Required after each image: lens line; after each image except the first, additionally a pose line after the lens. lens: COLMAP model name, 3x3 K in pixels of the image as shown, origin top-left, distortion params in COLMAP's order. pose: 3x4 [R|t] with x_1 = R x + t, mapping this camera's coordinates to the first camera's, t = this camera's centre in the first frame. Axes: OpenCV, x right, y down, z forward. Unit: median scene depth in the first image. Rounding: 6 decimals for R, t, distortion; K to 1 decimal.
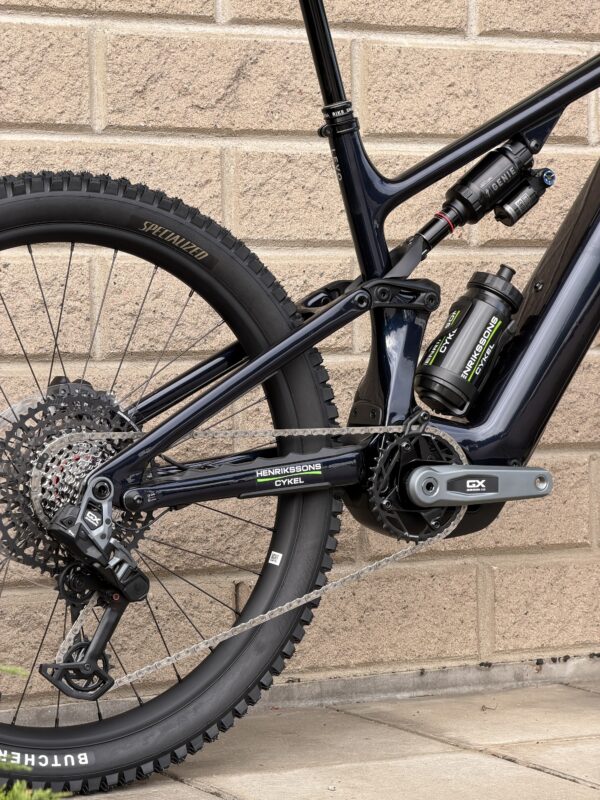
lens RADIAL K [[2419.0, 0, 300.0], [0, 2419.0, 400.0], [0, 0, 1]] dist [0.185093, 1.158719]
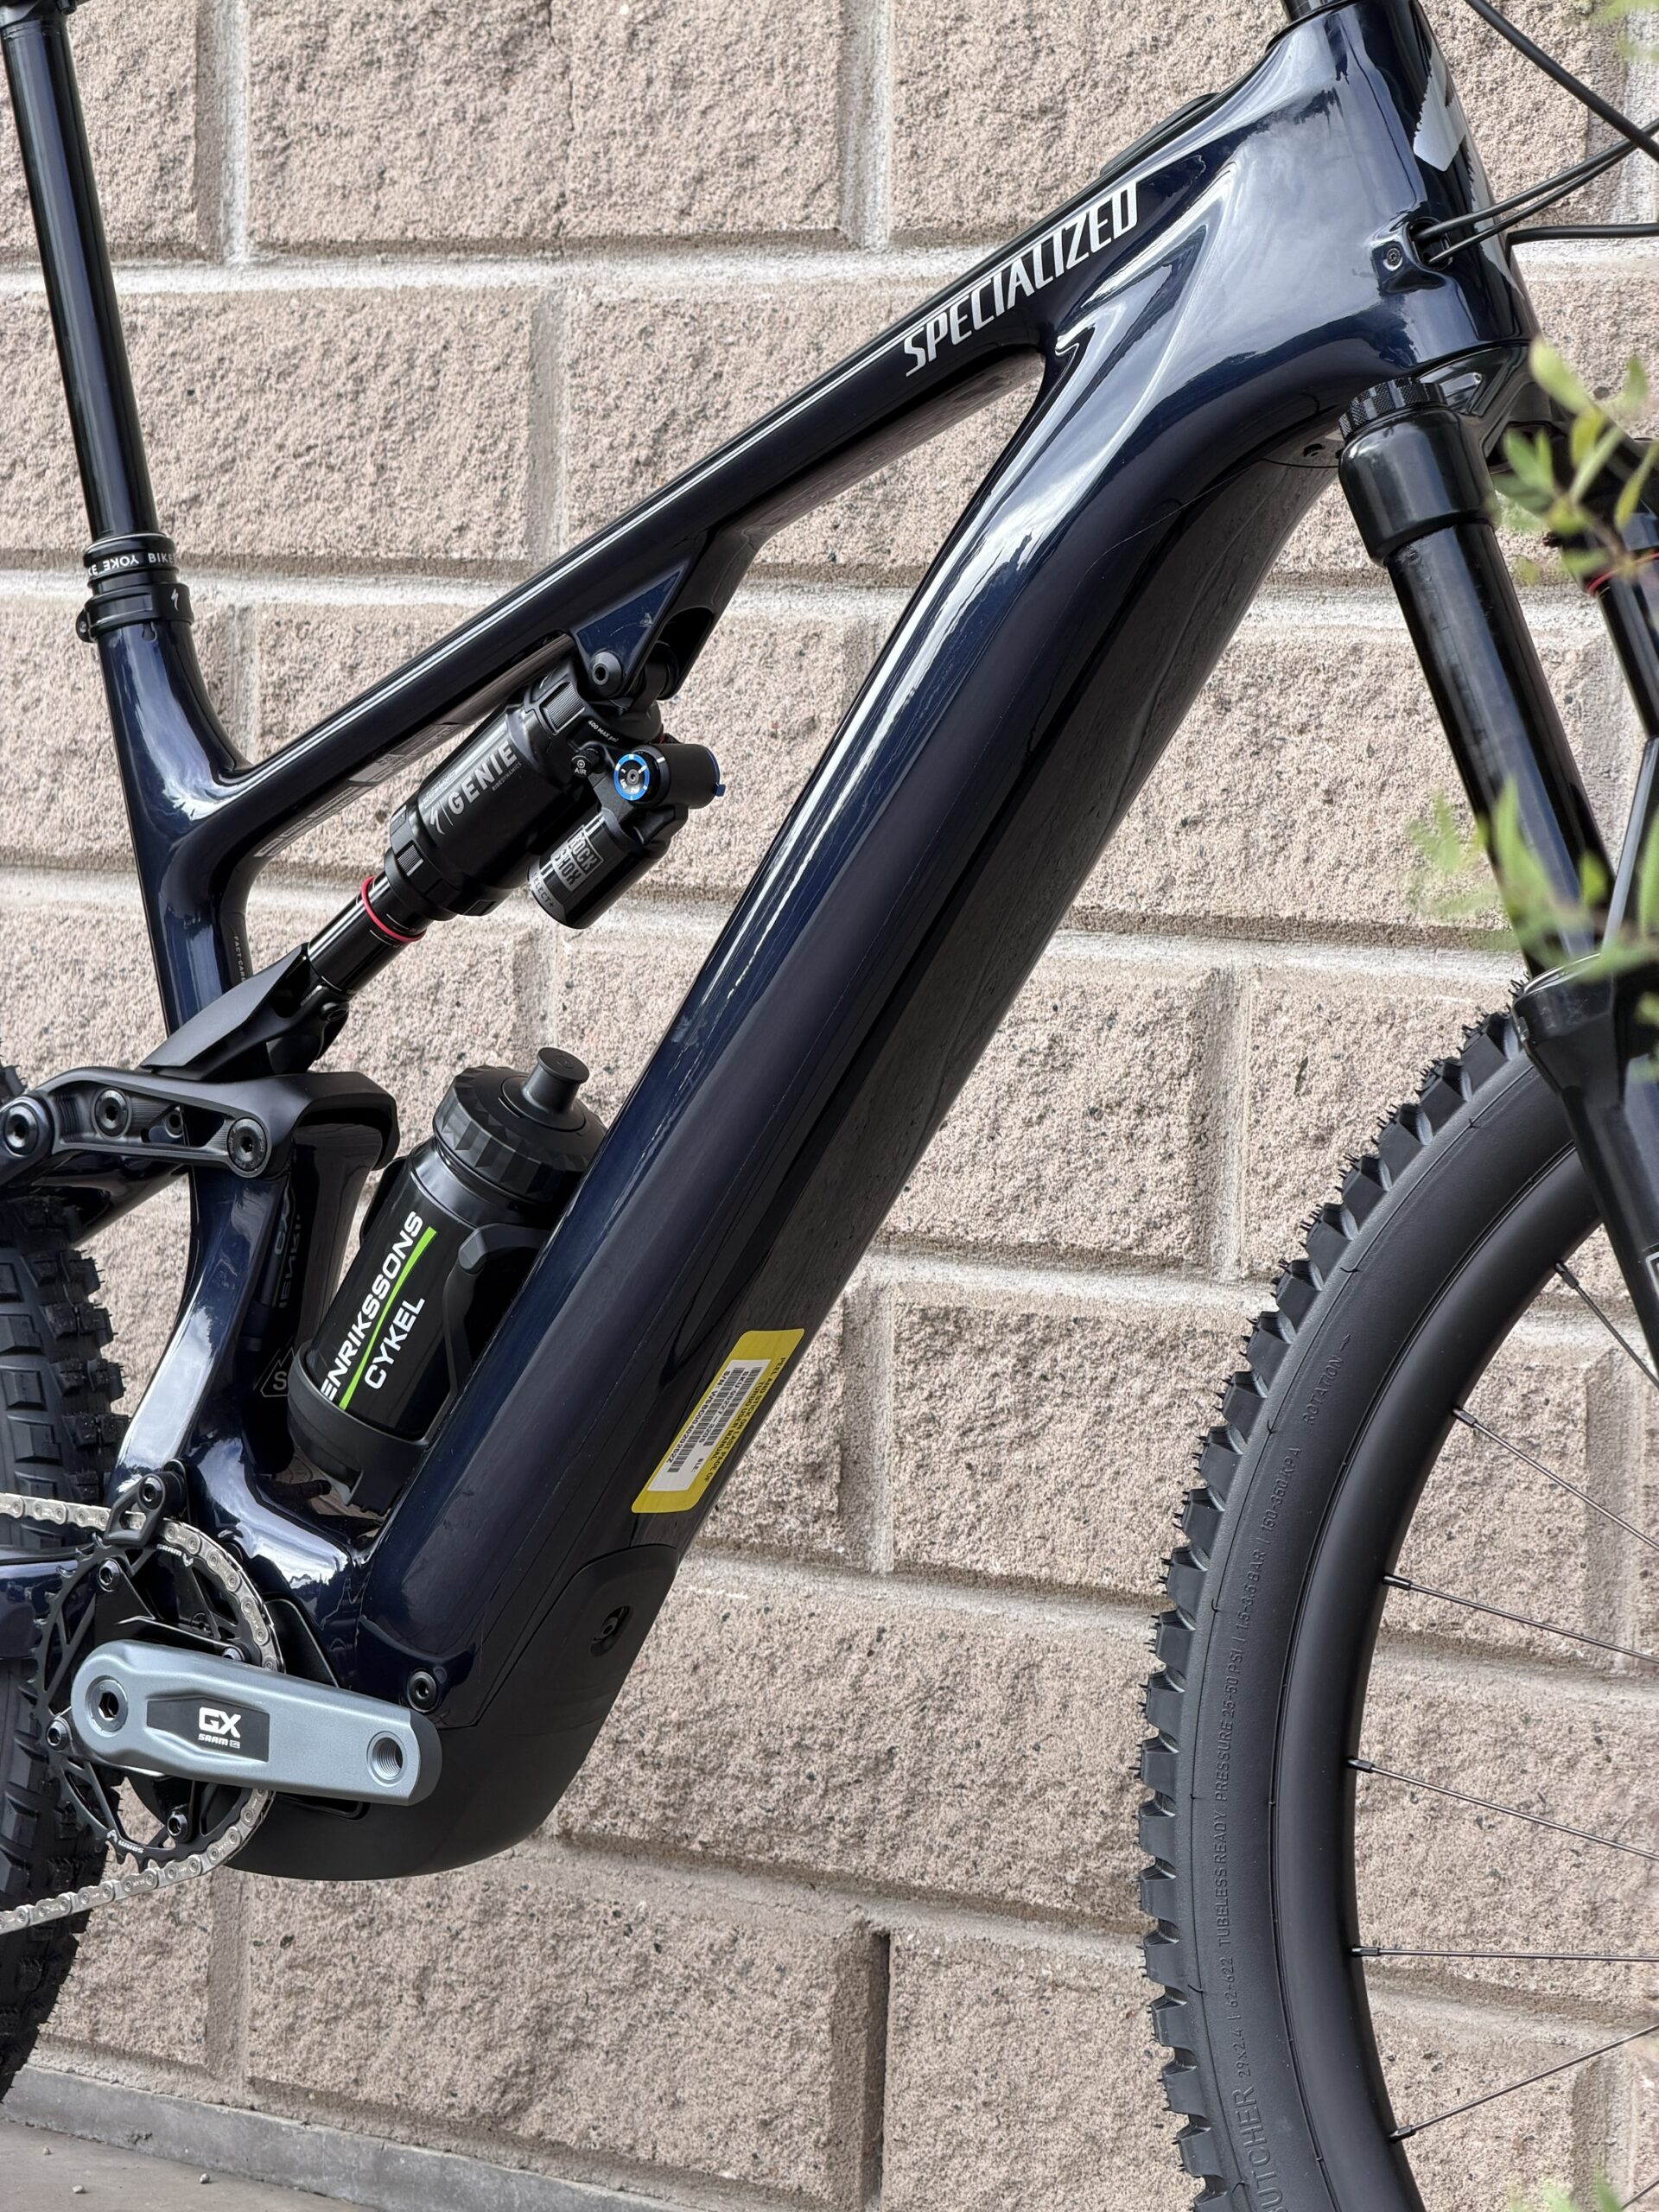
lens RADIAL K [[6688.5, 0, 829.5], [0, 6688.5, 1106.0], [0, 0, 1]] dist [0.185093, 1.158719]
pose [[0.392692, 0.086822, -0.915562, 0.897505], [-0.060455, 0.995818, 0.068503, -0.111100], [0.917681, 0.028450, 0.396299, 0.700940]]
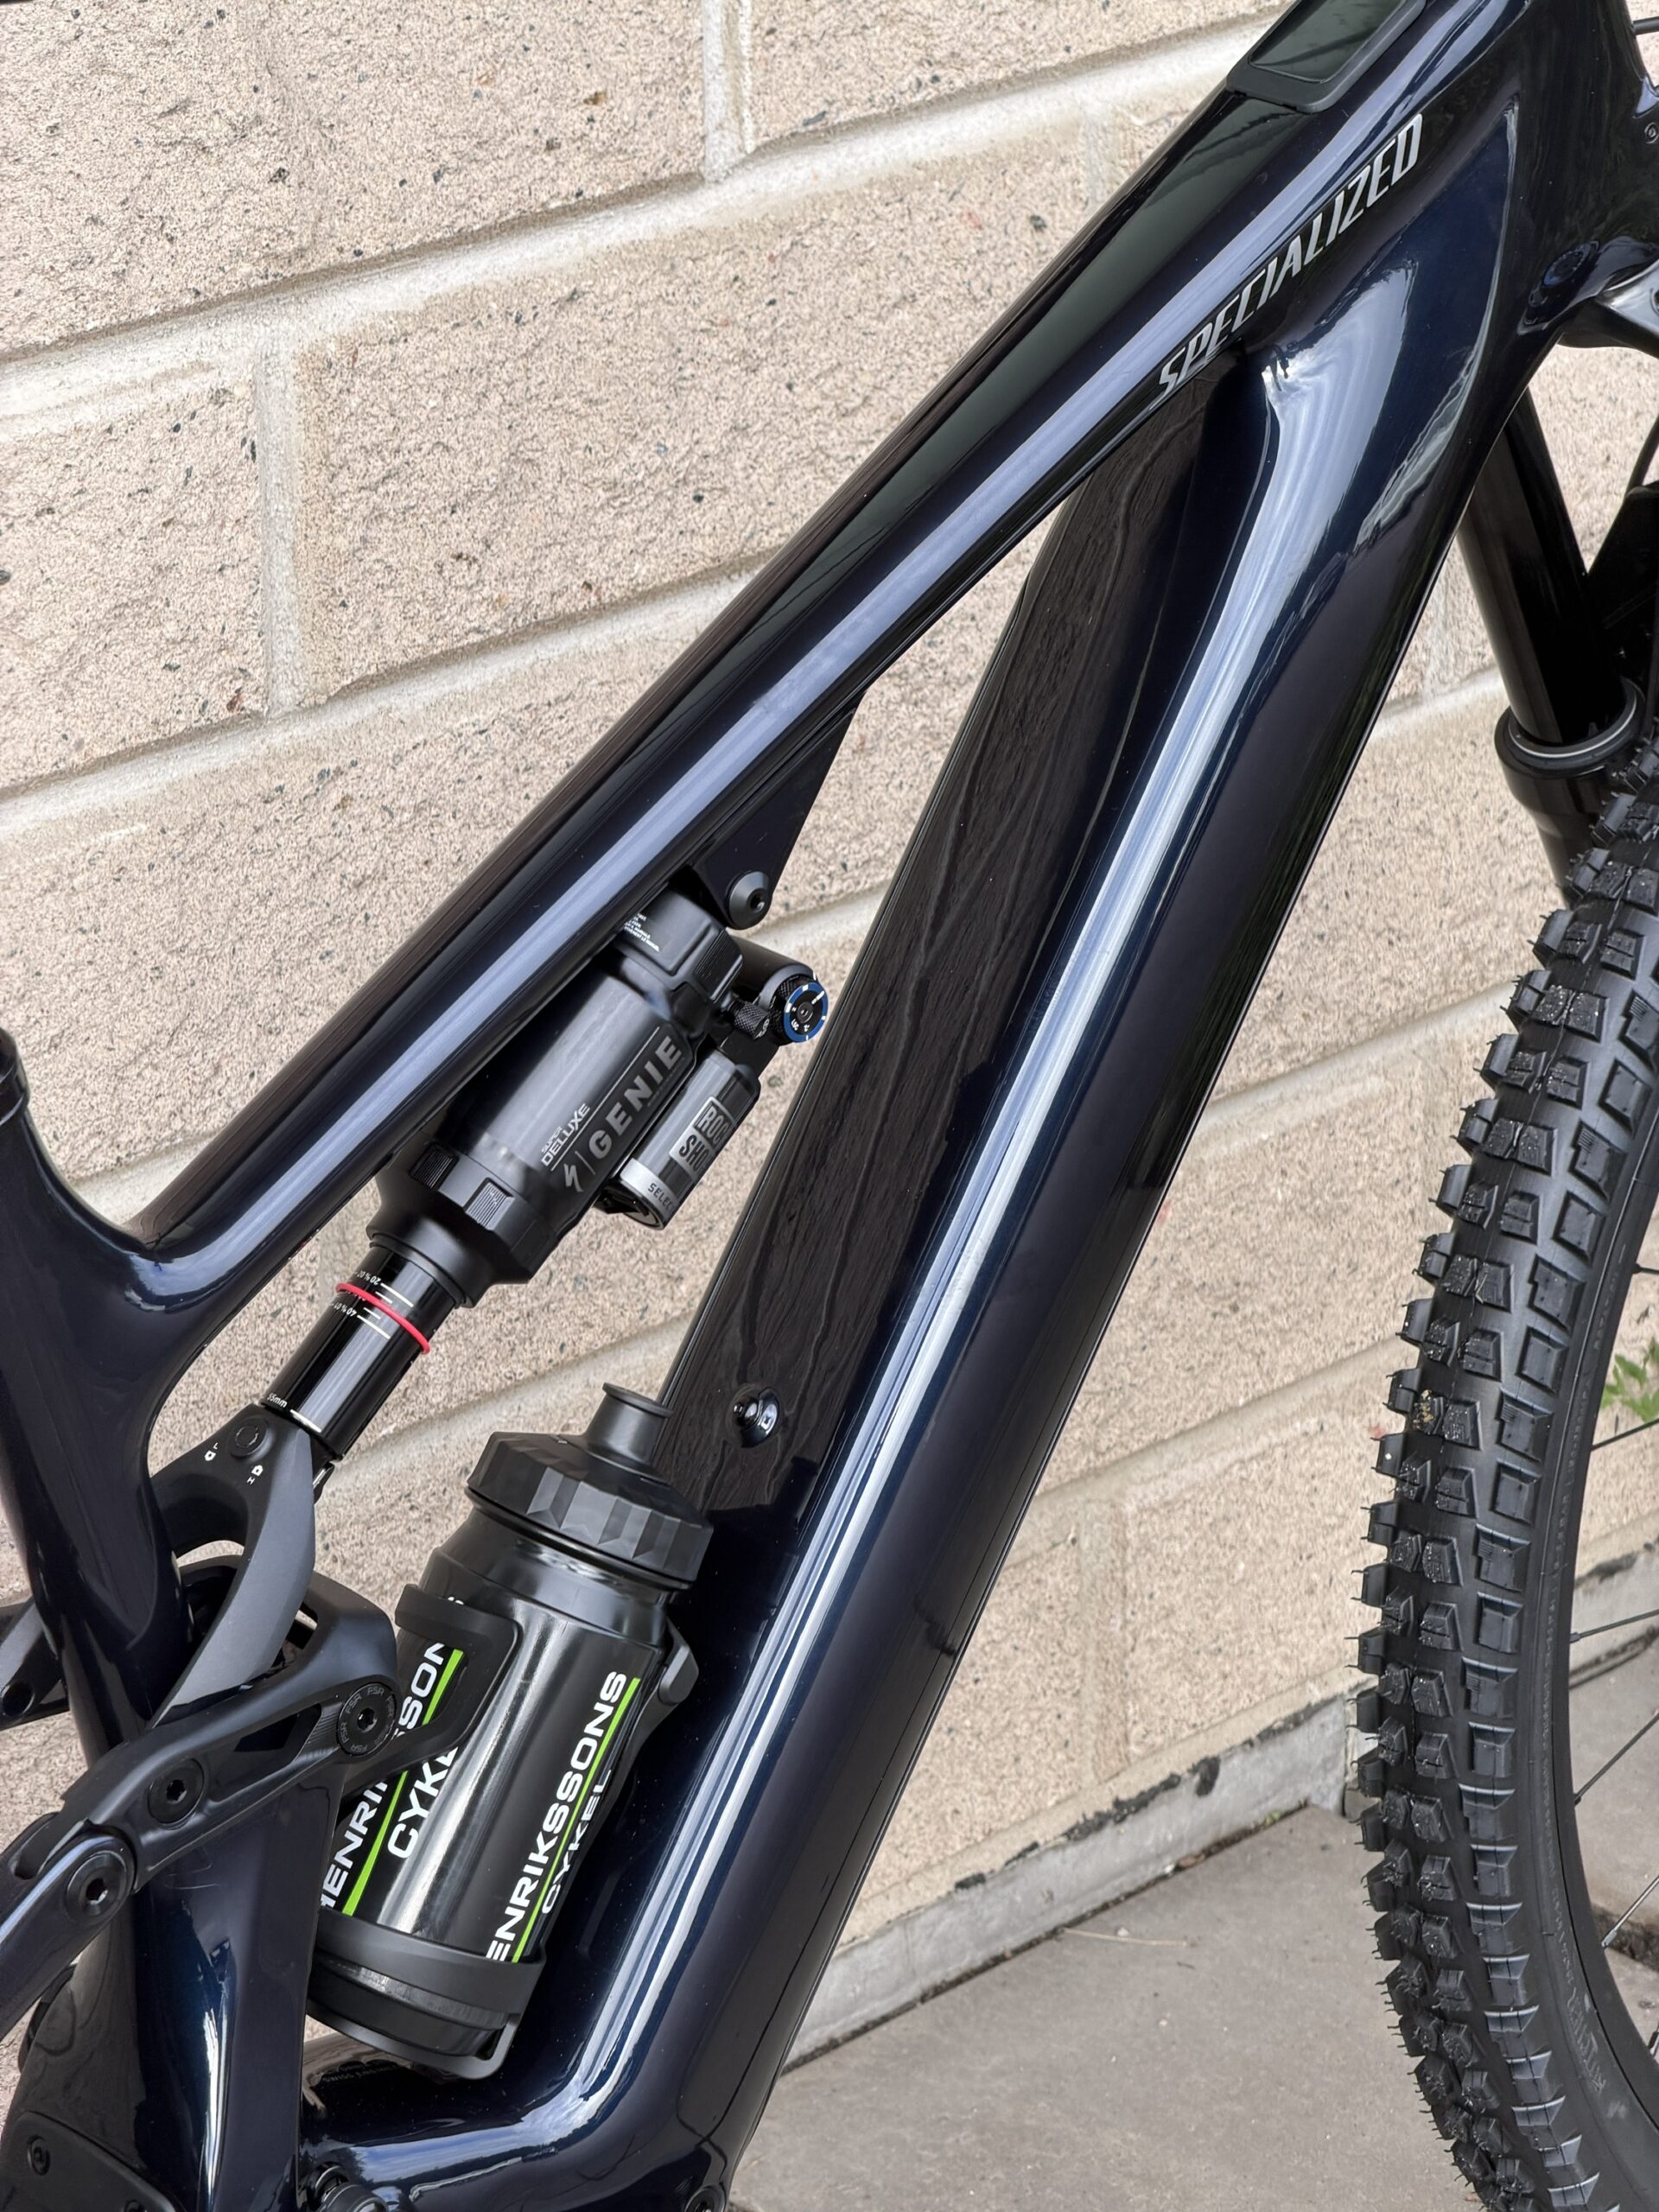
lens RADIAL K [[6688.5, 0, 829.5], [0, 6688.5, 1106.0], [0, 0, 1]] dist [0.185093, 1.158719]
pose [[0.963834, -0.103684, 0.245508, -0.051435], [0.005007, 0.928099, 0.372299, -0.322587], [-0.266458, -0.357605, 0.895053, 0.438333]]
